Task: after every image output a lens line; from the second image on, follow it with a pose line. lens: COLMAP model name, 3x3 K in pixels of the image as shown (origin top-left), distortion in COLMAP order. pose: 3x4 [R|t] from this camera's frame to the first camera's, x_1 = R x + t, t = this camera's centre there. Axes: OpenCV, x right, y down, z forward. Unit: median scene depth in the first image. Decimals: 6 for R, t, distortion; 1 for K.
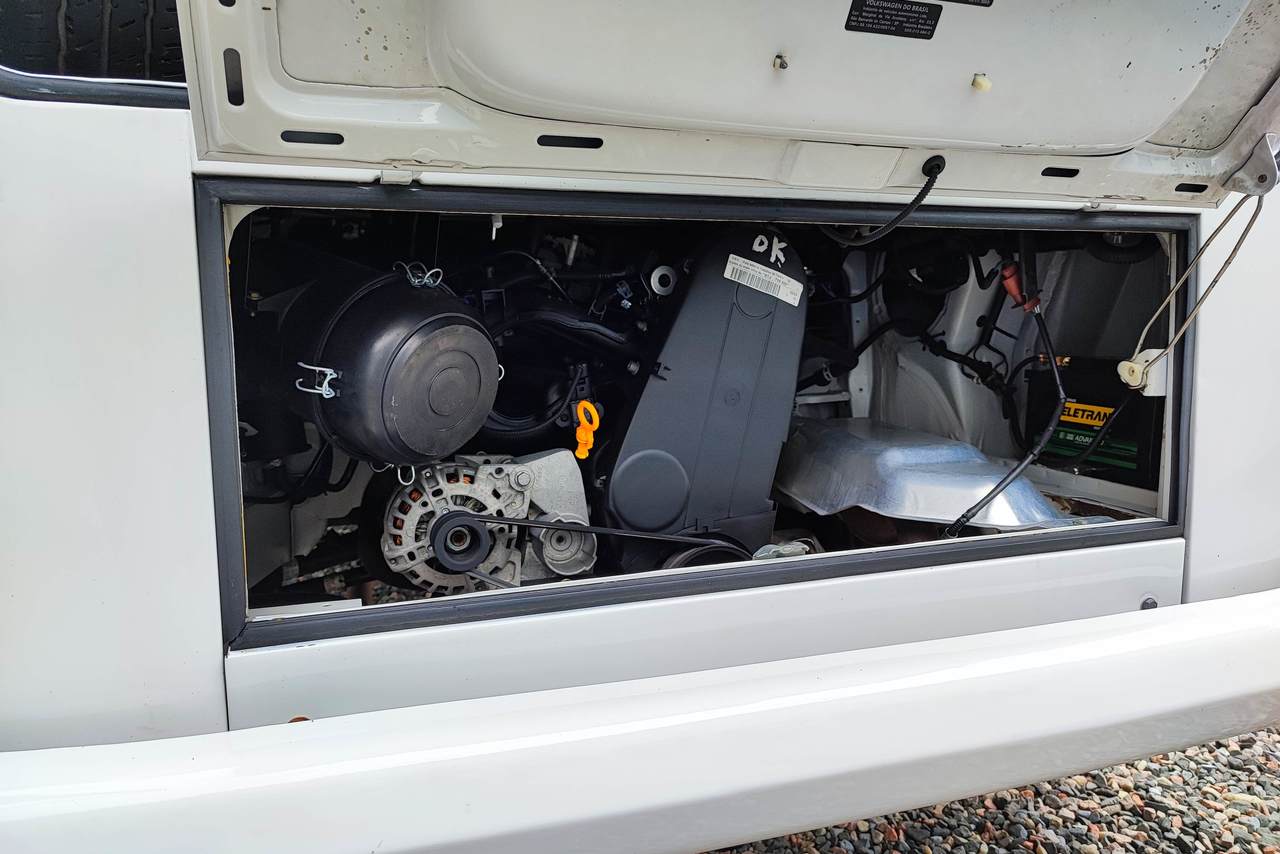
lens RADIAL K [[938.1, 0, 634.2], [0, 938.1, 427.5], [0, 0, 1]] dist [0.011742, 0.000627]
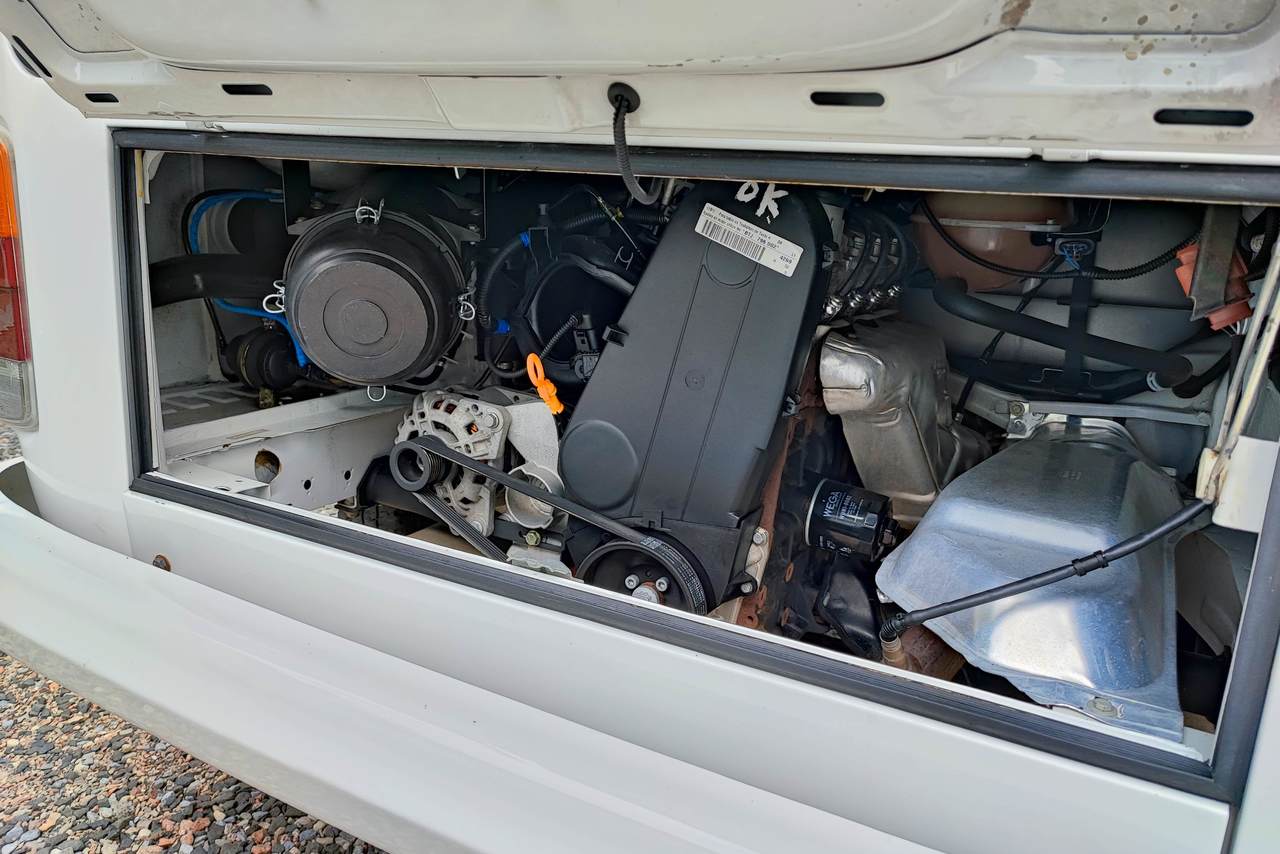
lens RADIAL K [[938.1, 0, 634.2], [0, 938.1, 427.5], [0, 0, 1]] dist [0.011742, 0.000627]
pose [[0.672375, 0.219326, -0.706971, 0.665239], [-0.150012, 0.975650, 0.160008, -0.116019], [0.724851, -0.001531, 0.688904, 0.400376]]
